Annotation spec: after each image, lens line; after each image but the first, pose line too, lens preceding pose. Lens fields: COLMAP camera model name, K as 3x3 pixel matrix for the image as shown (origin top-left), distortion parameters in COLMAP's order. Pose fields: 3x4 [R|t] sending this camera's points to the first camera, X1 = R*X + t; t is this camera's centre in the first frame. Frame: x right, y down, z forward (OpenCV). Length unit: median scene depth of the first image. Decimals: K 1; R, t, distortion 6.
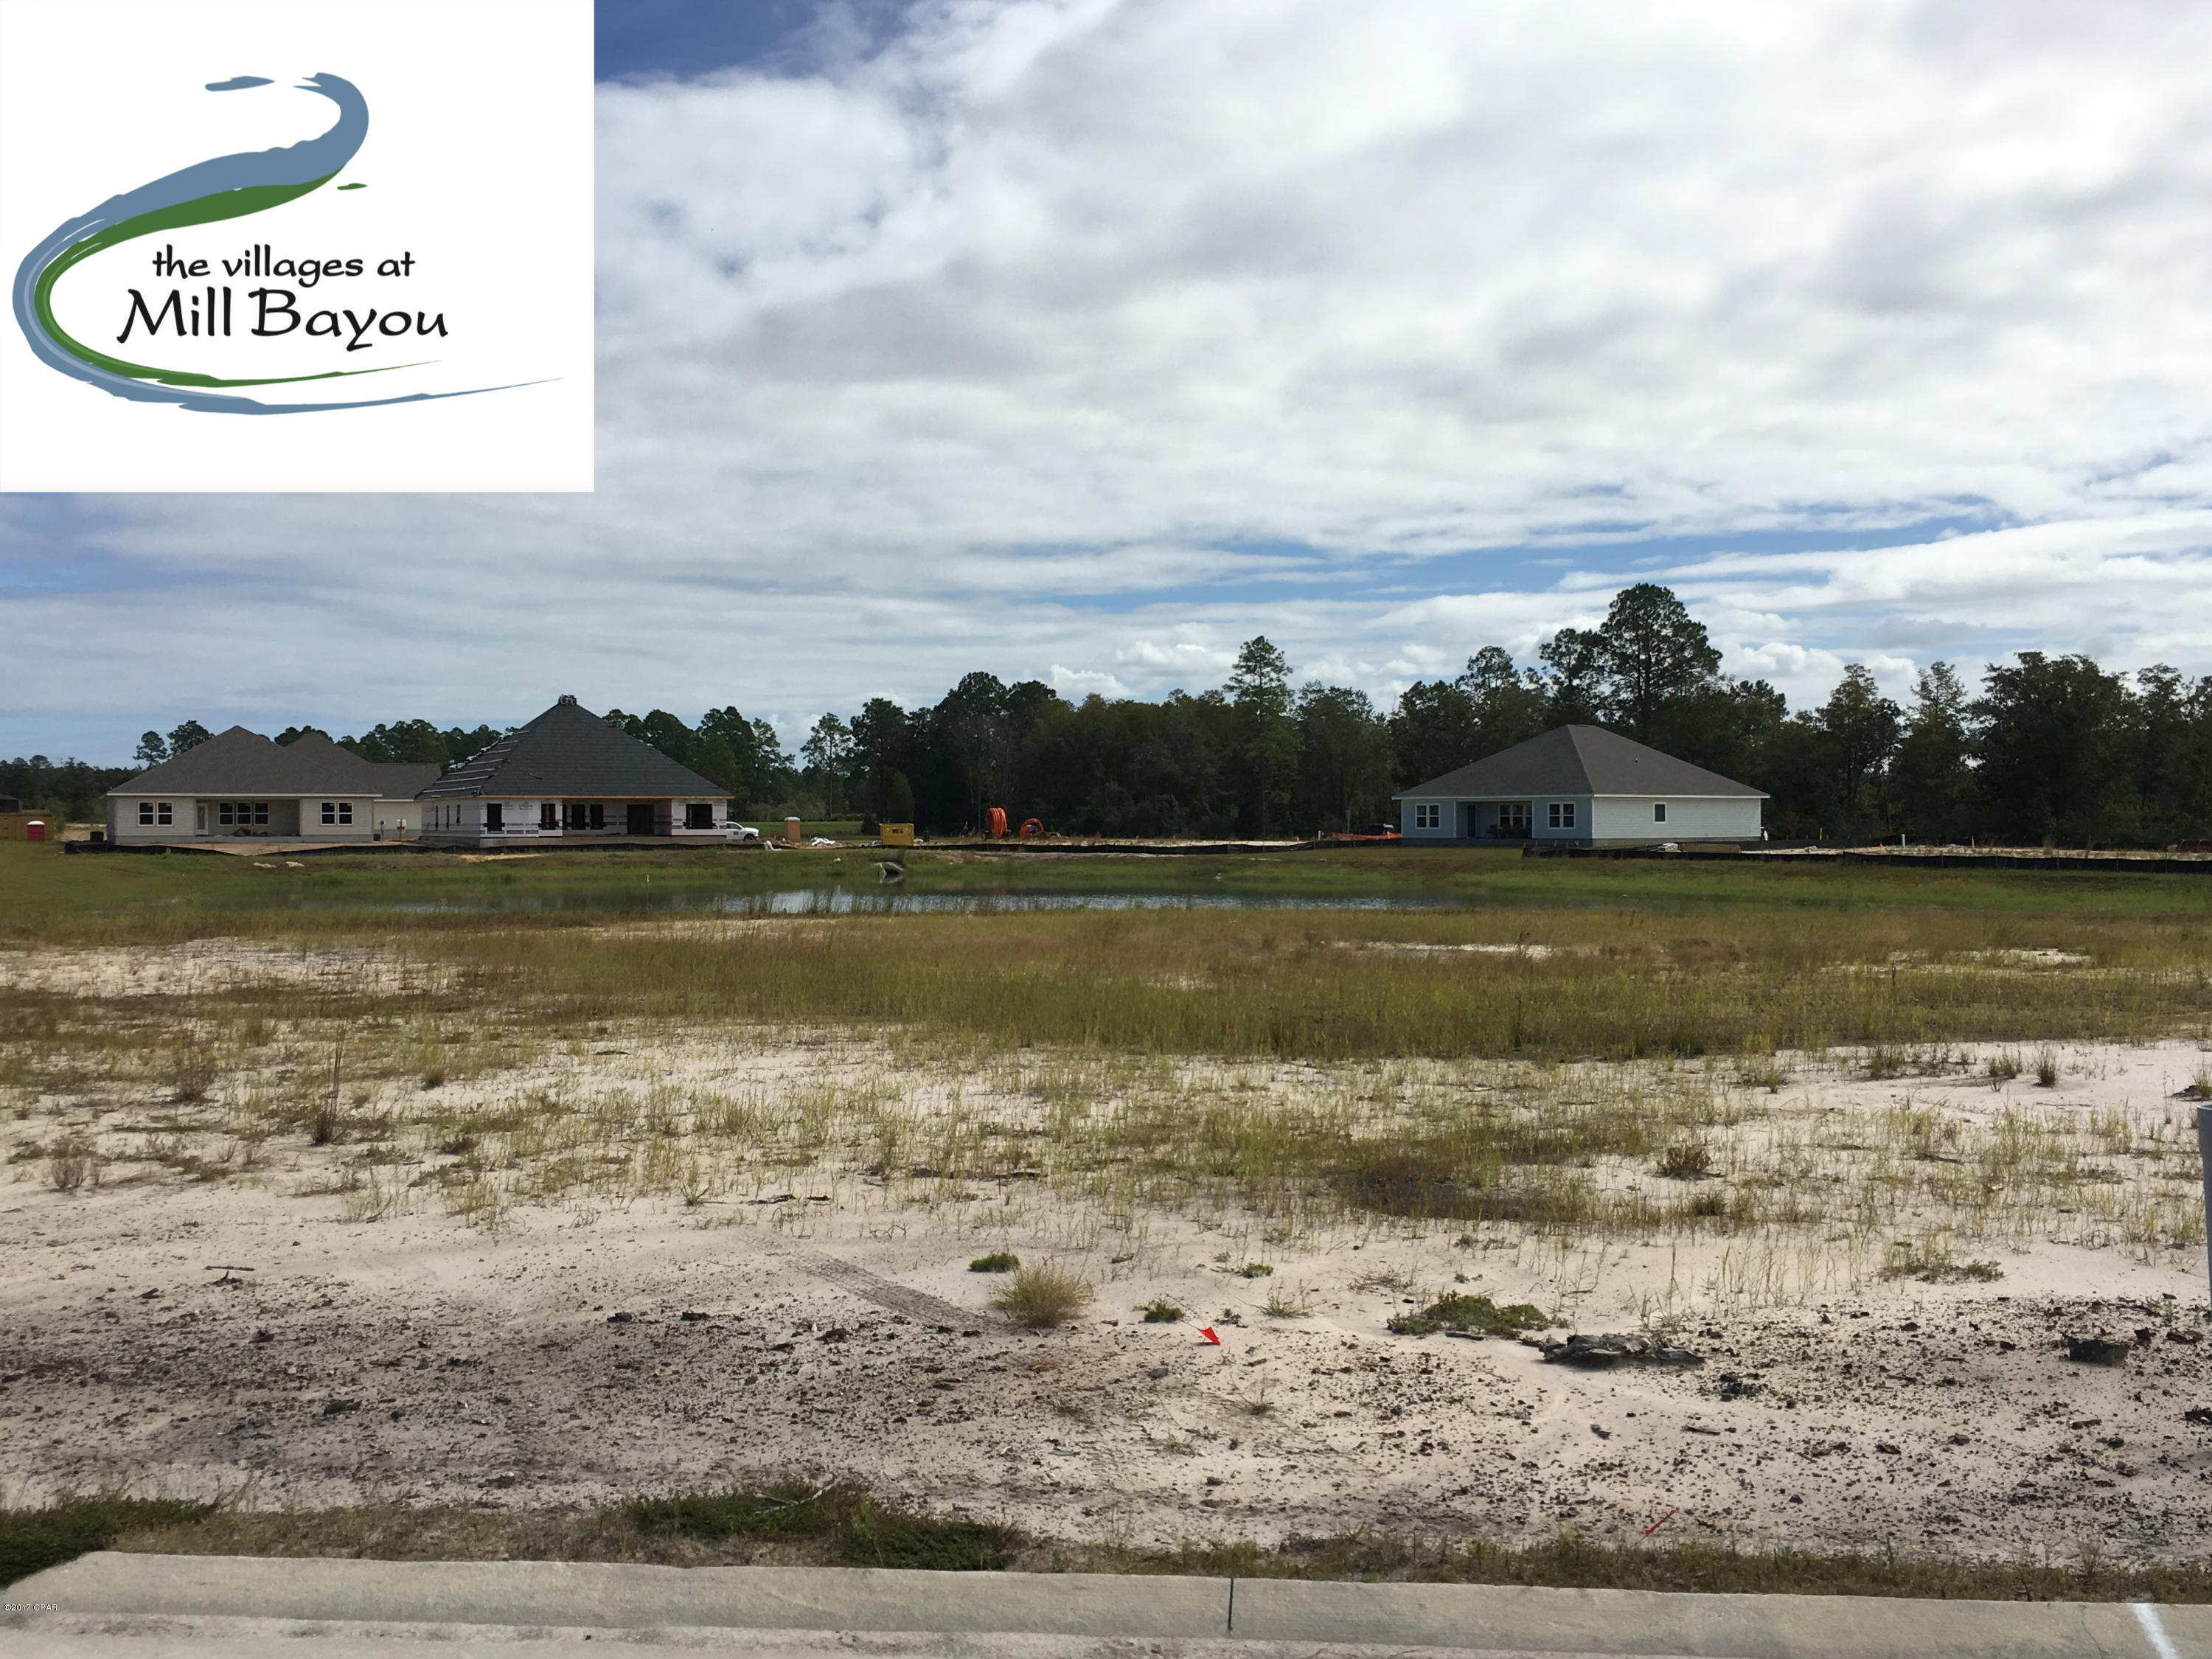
lens RADIAL K [[1981.0, 0, 1106.0], [0, 1981.0, 829.5], [0, 0, 1]] dist [0.066202, -0.087880]
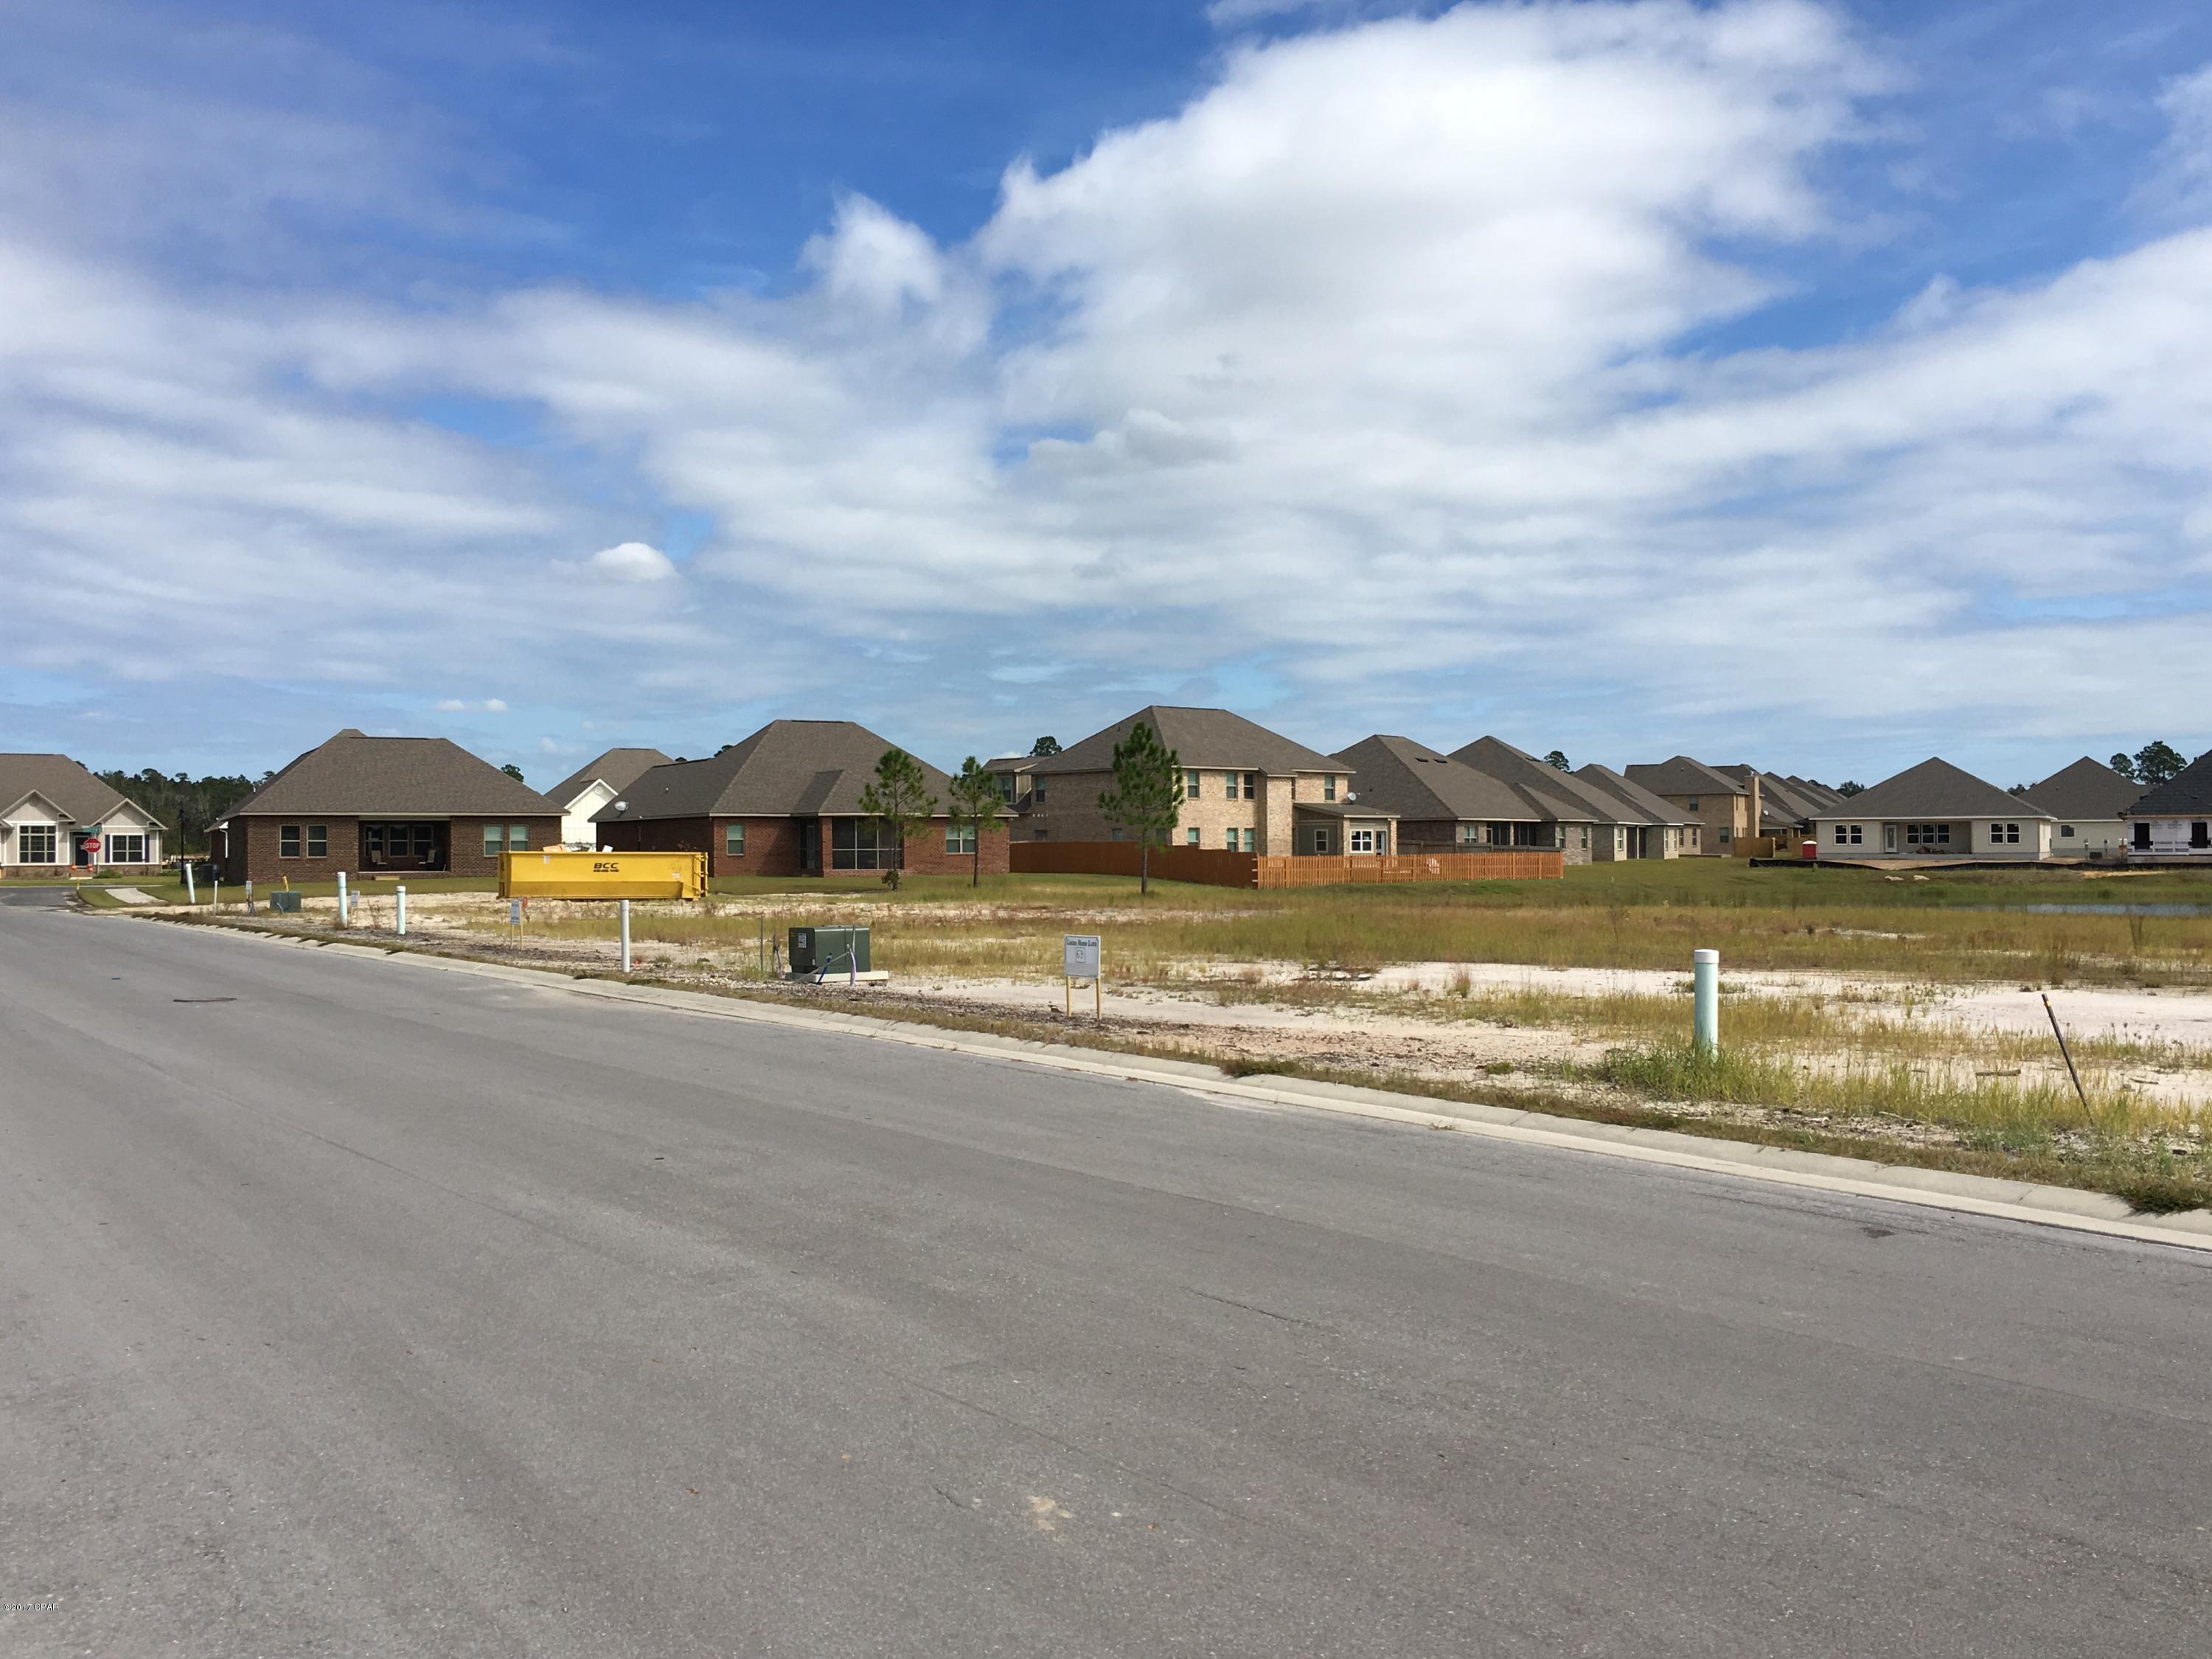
lens RADIAL K [[1981.0, 0, 1106.0], [0, 1981.0, 829.5], [0, 0, 1]] dist [0.066202, -0.087880]
pose [[0.523292, -0.008507, -0.852111, 2.402751], [0.001473, 0.999958, -0.009078, -0.005799], [0.852152, 0.003495, 0.523283, -0.115925]]
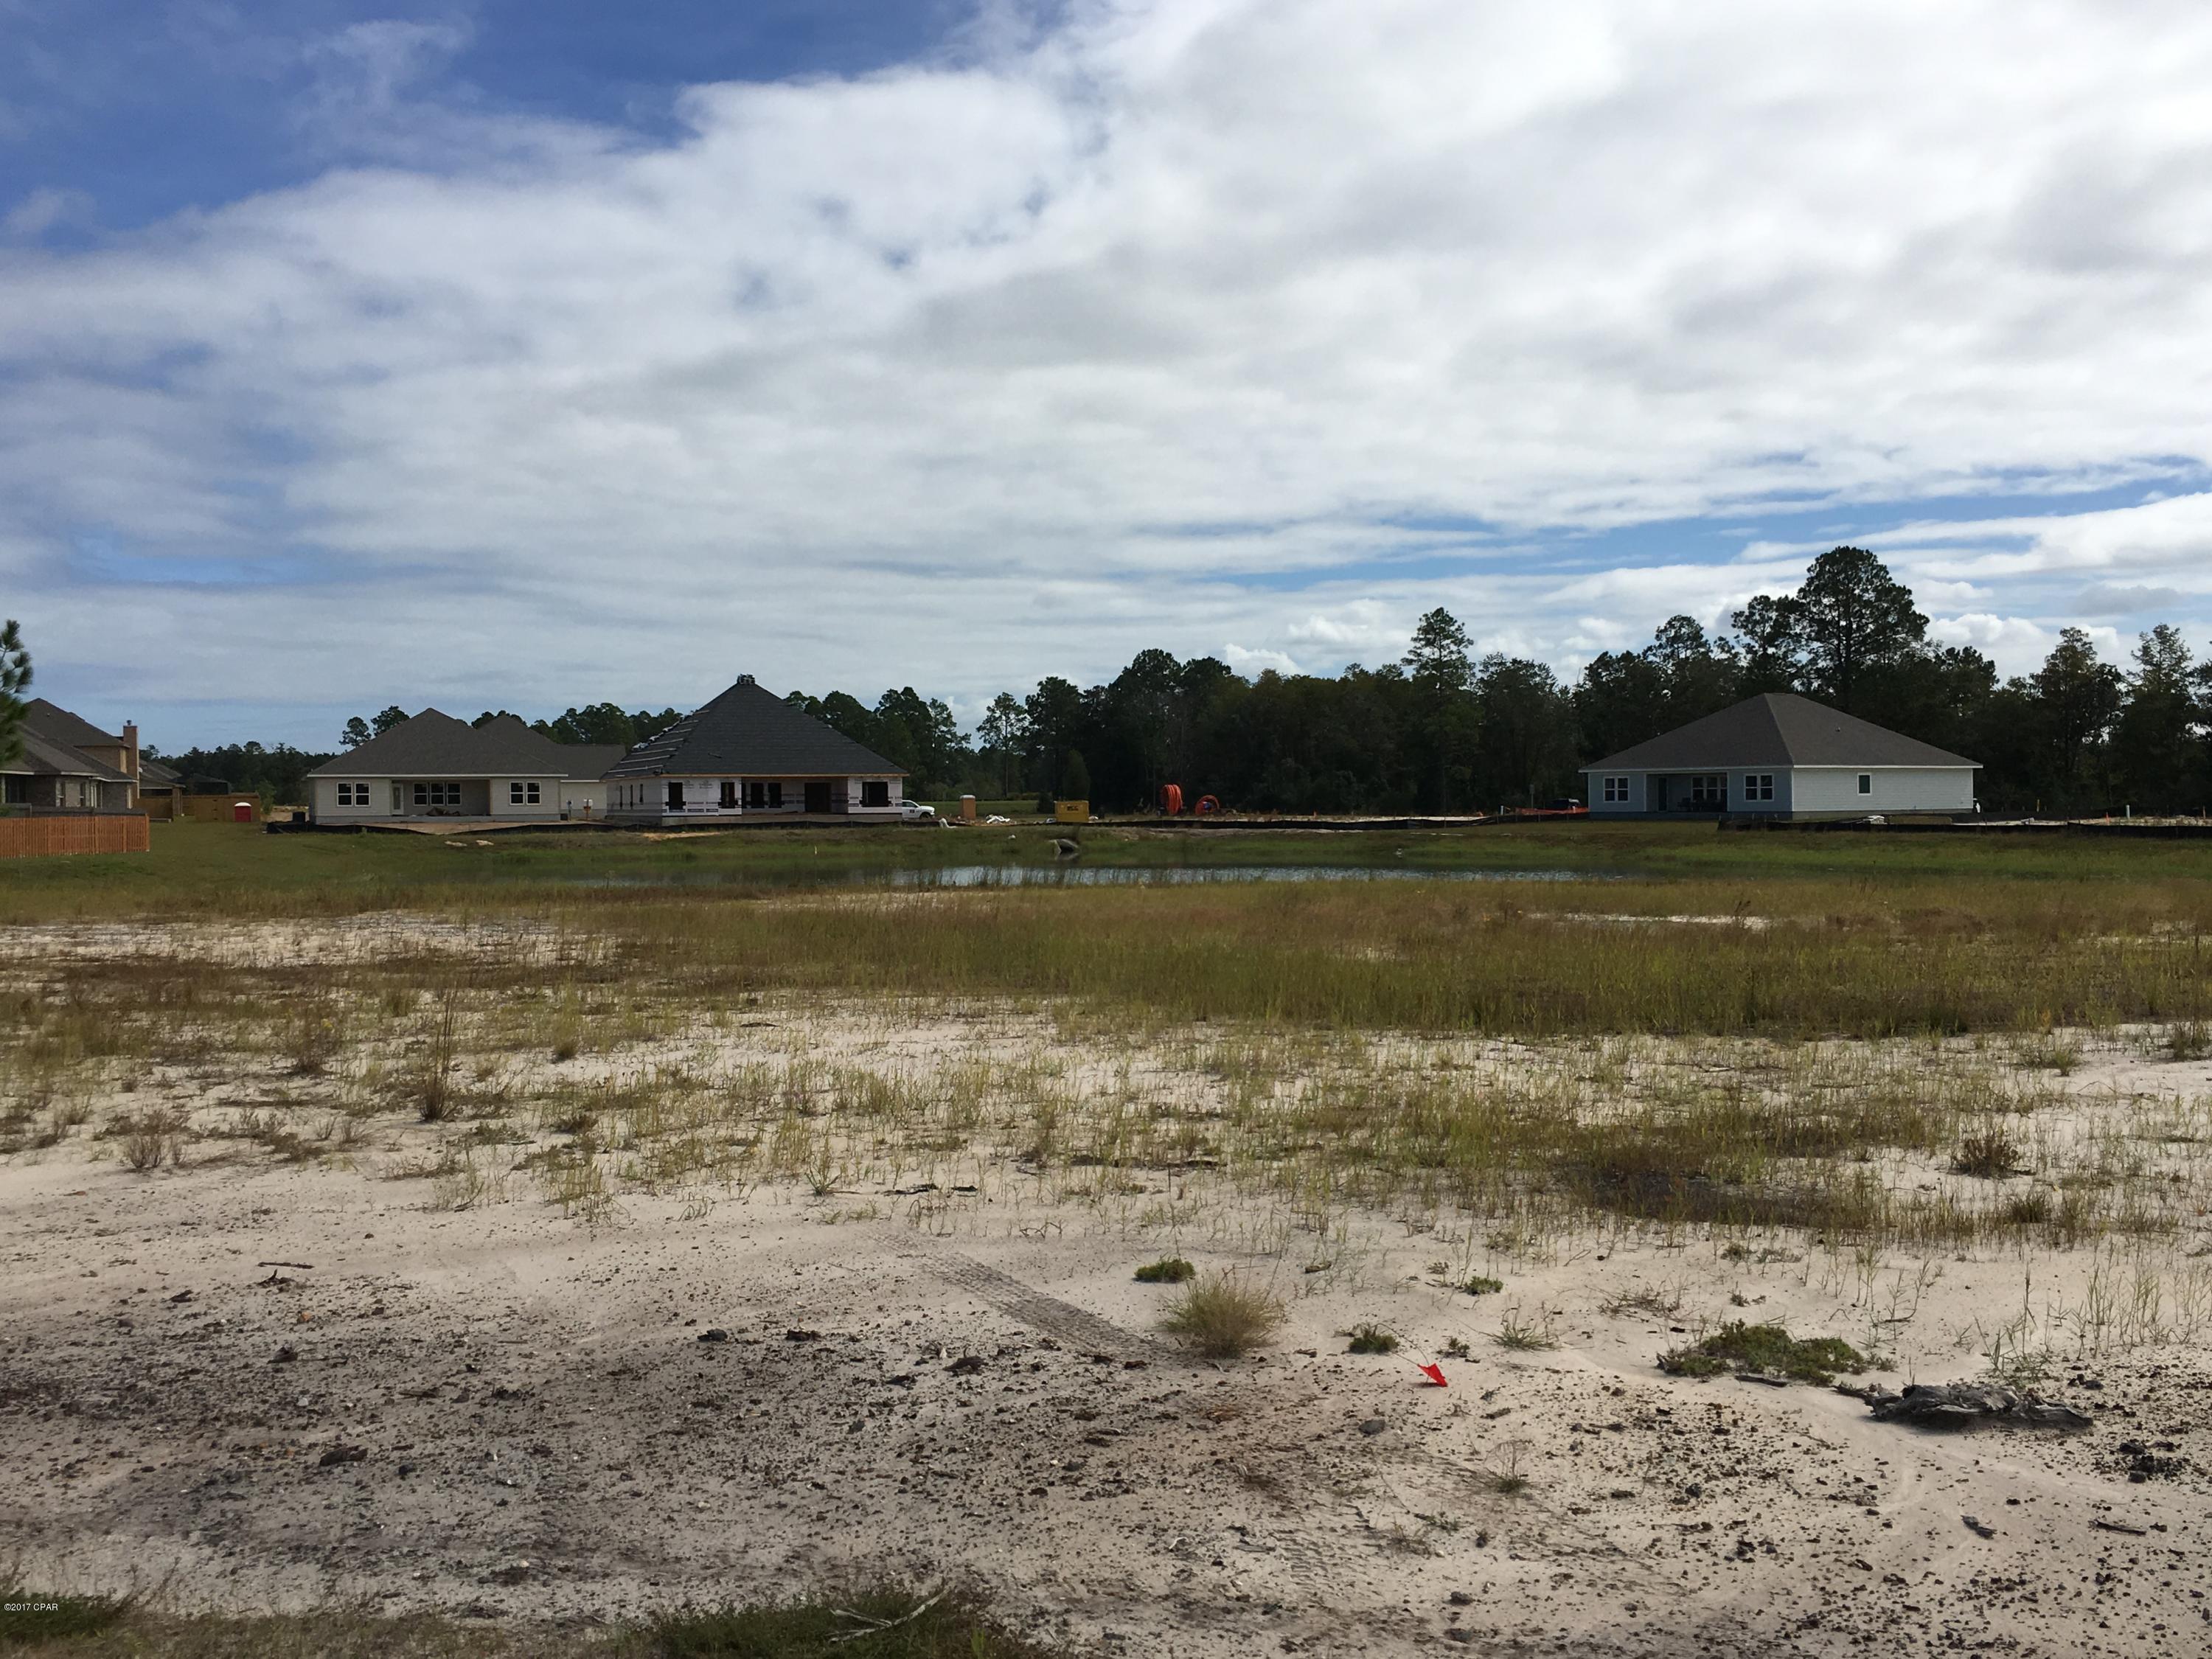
lens RADIAL K [[1981.0, 0, 1106.0], [0, 1981.0, 829.5], [0, 0, 1]] dist [0.066202, -0.087880]
pose [[0.996069, -0.005464, -0.088408, -0.003970], [0.006381, 0.999929, 0.010096, 0.016293], [0.088347, -0.010620, 0.996033, 0.115717]]
